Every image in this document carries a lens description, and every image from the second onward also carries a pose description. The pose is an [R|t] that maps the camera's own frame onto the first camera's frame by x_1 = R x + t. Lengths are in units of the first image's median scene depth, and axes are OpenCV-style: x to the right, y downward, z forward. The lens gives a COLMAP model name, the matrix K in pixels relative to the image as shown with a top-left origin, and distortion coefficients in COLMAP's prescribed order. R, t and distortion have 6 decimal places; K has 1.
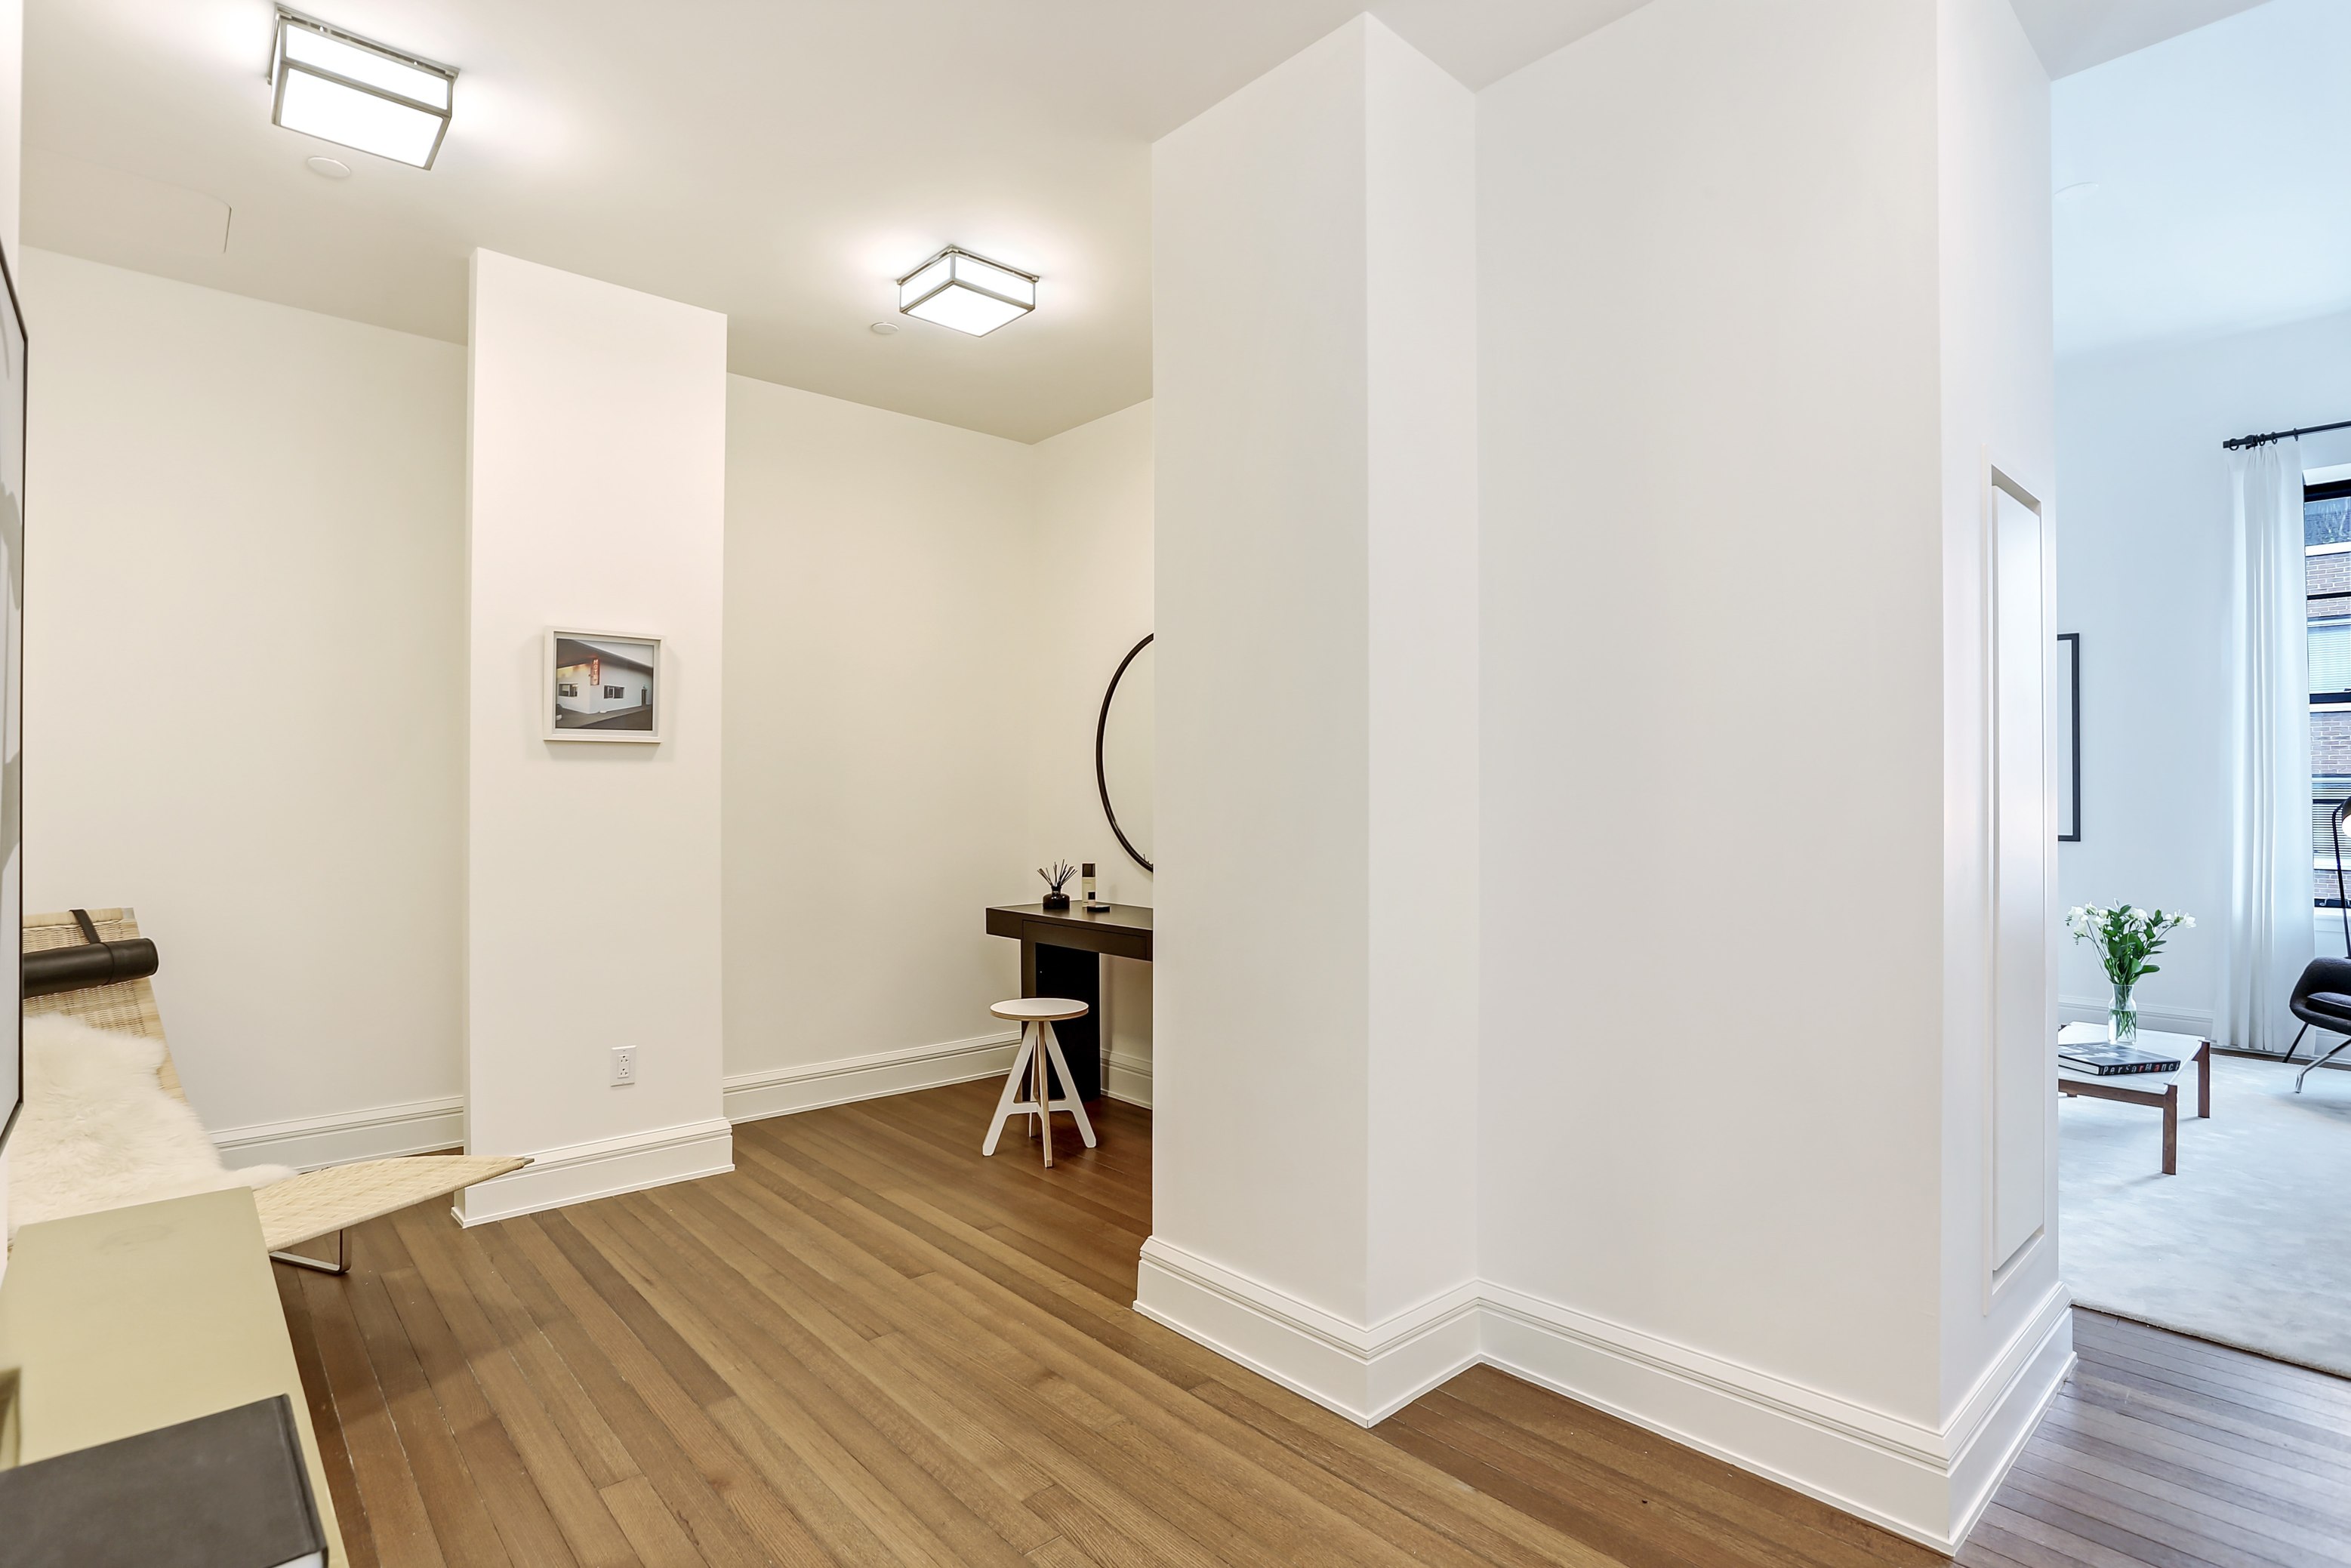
lens RADIAL K [[1133.7, 0, 1165.9], [0, 1133.7, 788.0], [0, 0, 1]] dist [-0.013895, 0.004035]
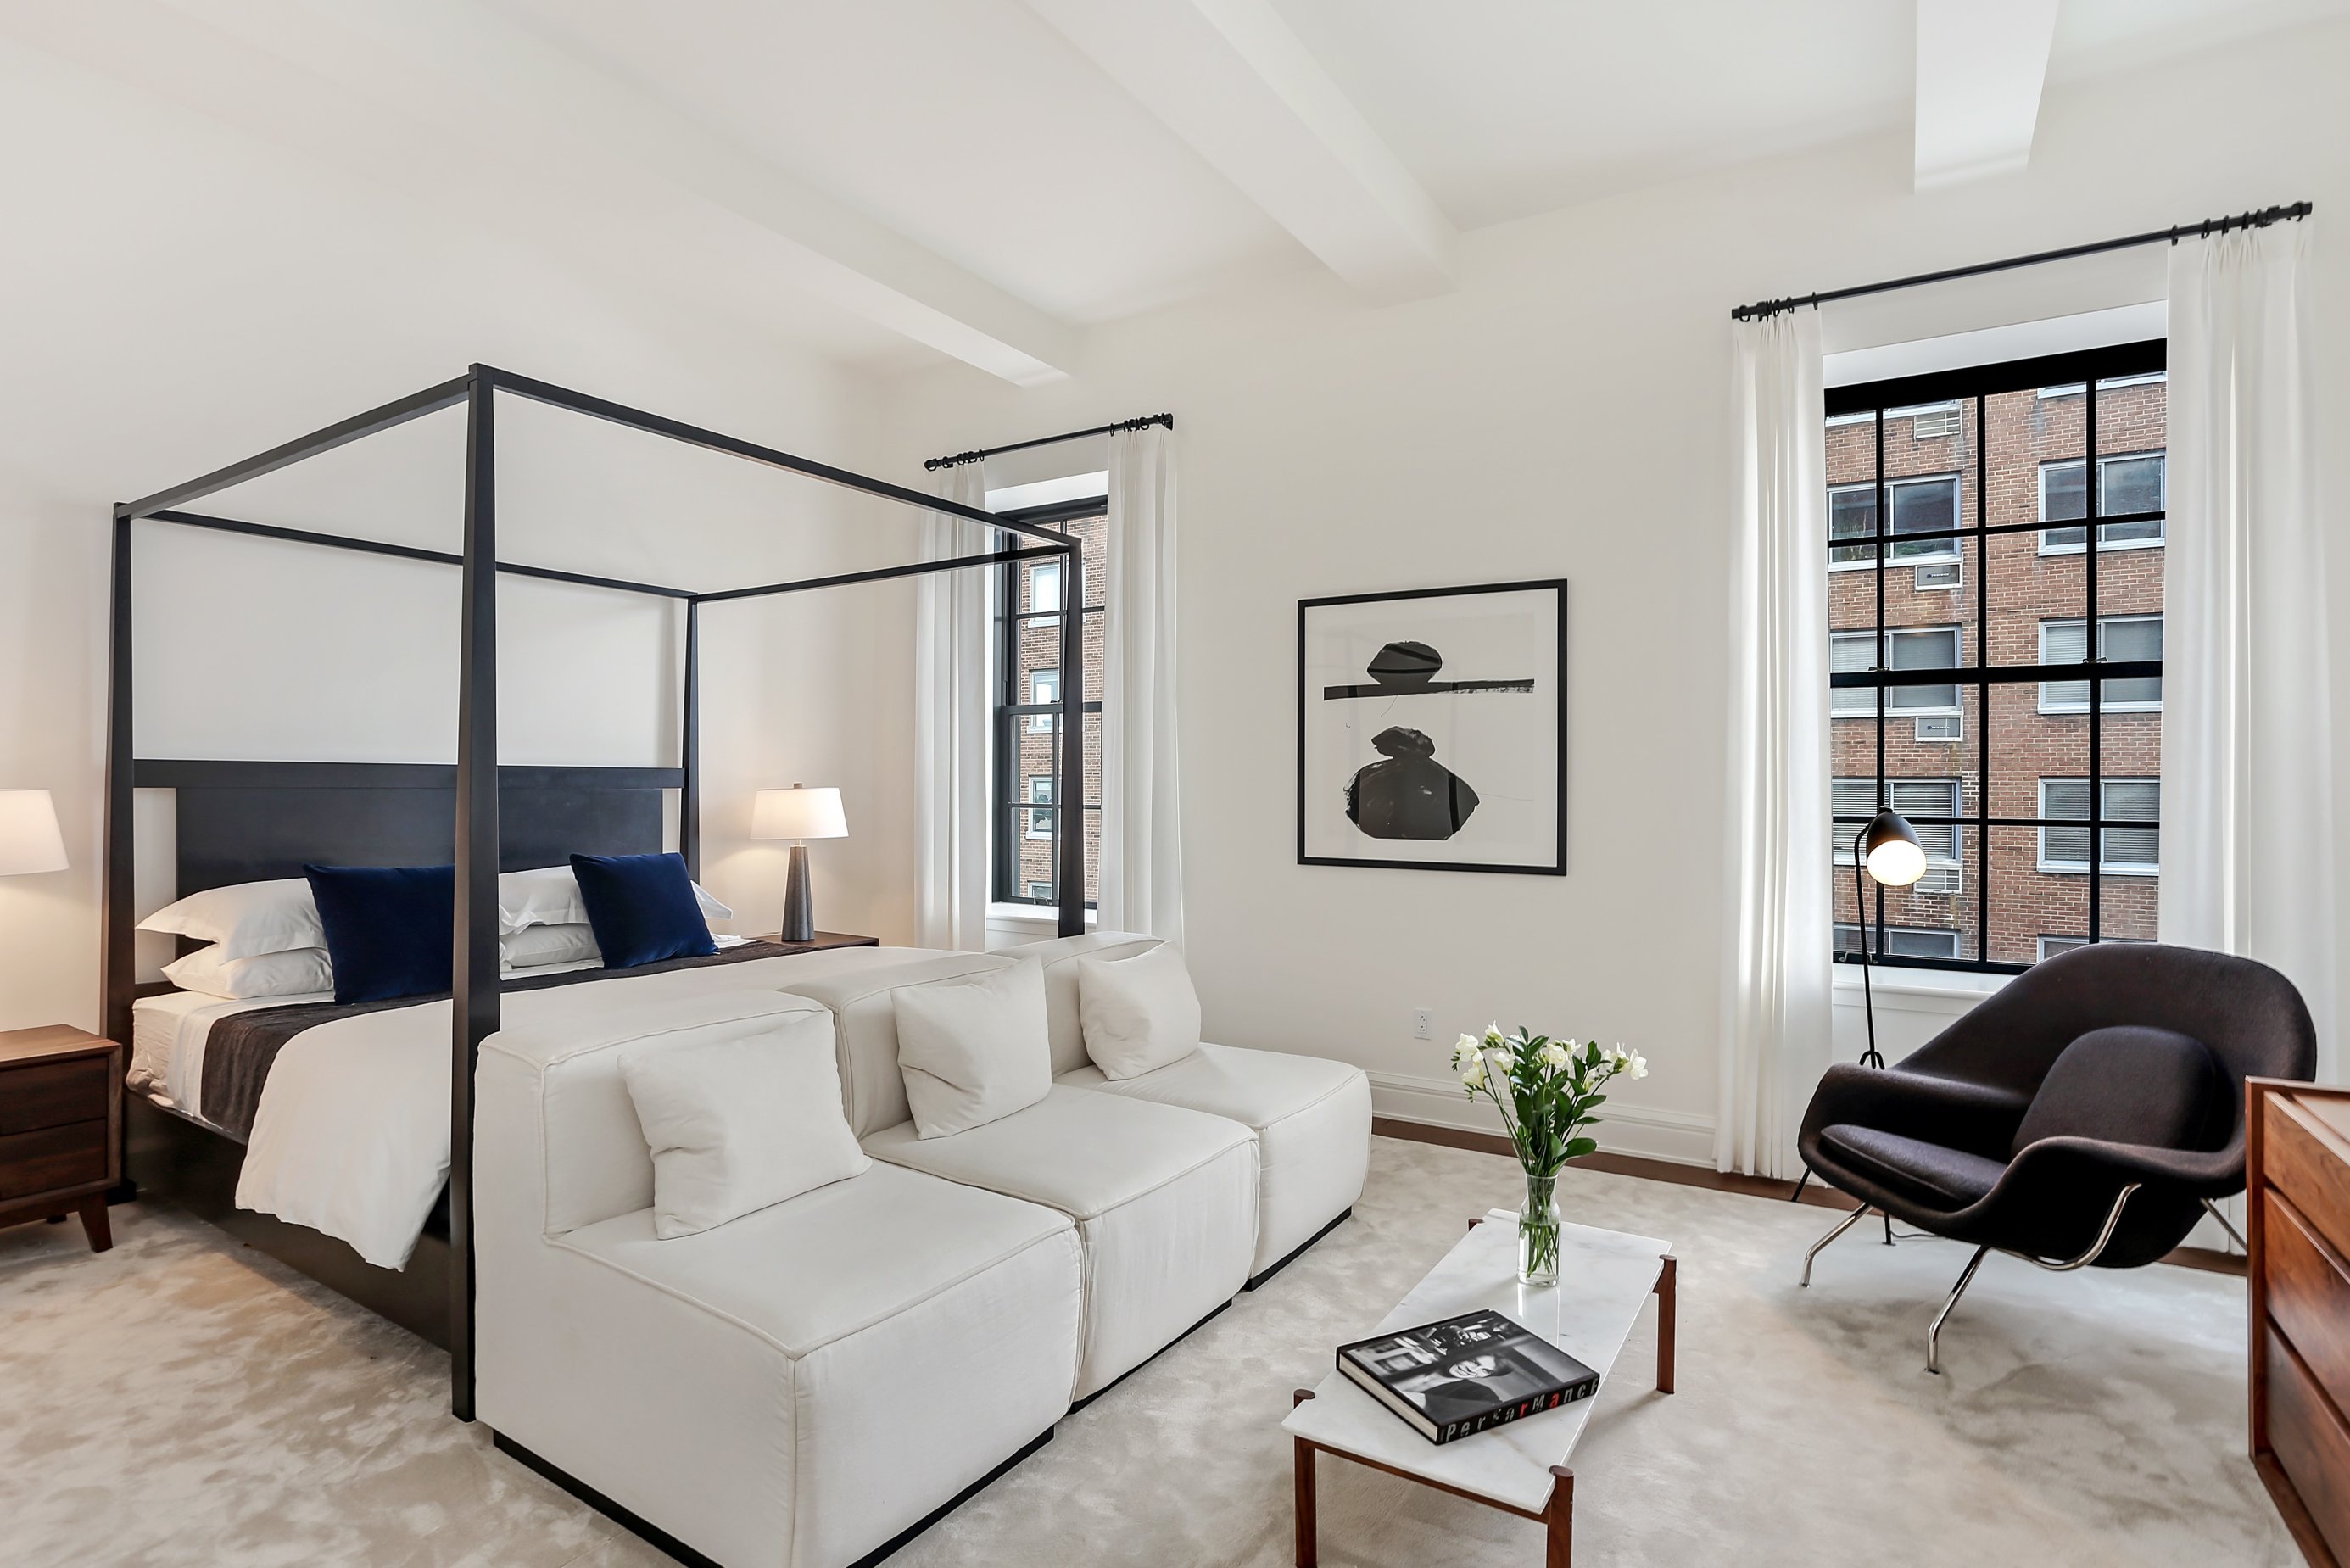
lens RADIAL K [[1133.3, 0, 1181.1], [0, 1133.3, 782.9], [0, 0, 1]] dist [-0.013895, 0.004035]
pose [[0.964355, 0.001422, 0.264608, 0.448200], [-0.003046, 0.999979, 0.005730, -0.014783], [-0.264594, -0.006332, 0.964339, 0.432700]]
